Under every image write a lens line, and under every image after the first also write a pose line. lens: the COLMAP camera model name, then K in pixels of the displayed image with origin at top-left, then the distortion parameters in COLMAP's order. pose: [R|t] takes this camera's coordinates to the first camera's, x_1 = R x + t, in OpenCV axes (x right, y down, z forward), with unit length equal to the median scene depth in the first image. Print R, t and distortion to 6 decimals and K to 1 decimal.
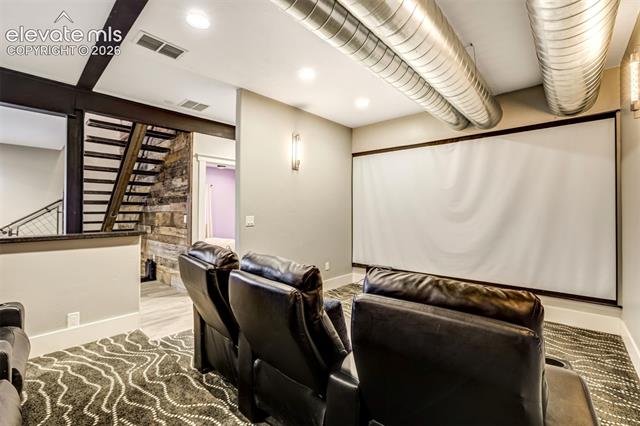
lens RADIAL K [[275.7, 0, 320.6], [0, 275.7, 211.3], [0, 0, 1]] dist [-0.024237, 0.000637]
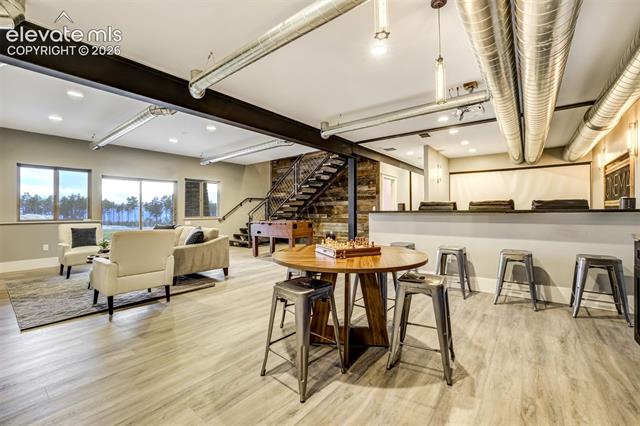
lens RADIAL K [[275.7, 0, 320.6], [0, 275.7, 211.3], [0, 0, 1]] dist [-0.024237, 0.000637]
pose [[0.996927, 0.001960, 0.078314, -1.004598], [-0.001717, 0.999993, -0.003176, 0.052891], [-0.078320, 0.003032, 0.996924, -0.813737]]
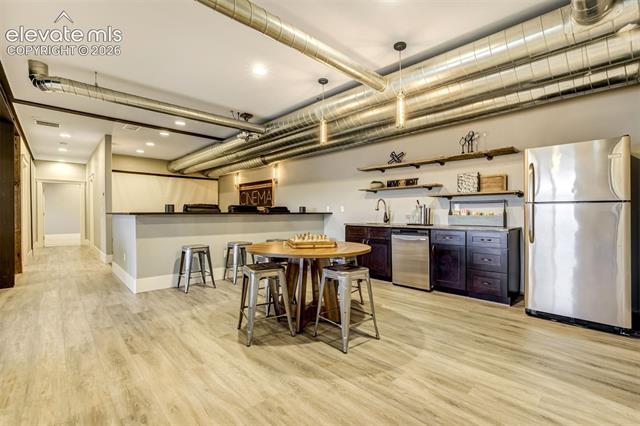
lens RADIAL K [[275.7, 0, 320.6], [0, 275.7, 211.3], [0, 0, 1]] dist [-0.024237, 0.000637]
pose [[0.089704, 0.011546, 0.995902, -1.523473], [0.002380, 0.999927, -0.011807, 0.055449], [-0.995966, 0.003430, 0.089670, -0.412456]]
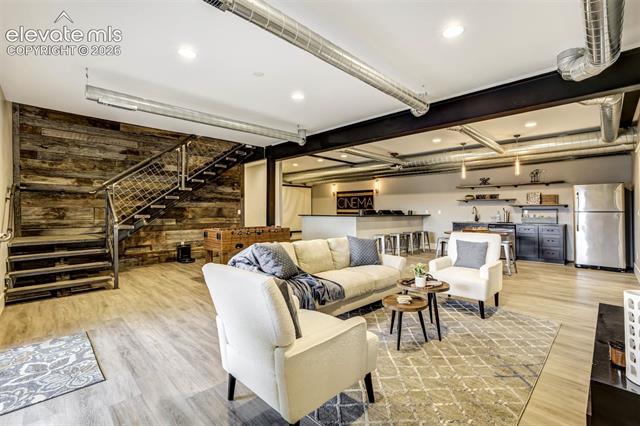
lens RADIAL K [[287.3, 0, 320.5], [0, 287.3, 207.3], [0, 0, 1]] dist [-0.020814, -0.000034]
pose [[0.053937, 0.020852, 0.998327, -2.337989], [-0.001486, 0.999782, -0.020803, 0.036305], [-0.998543, -0.000361, 0.053956, 0.382002]]
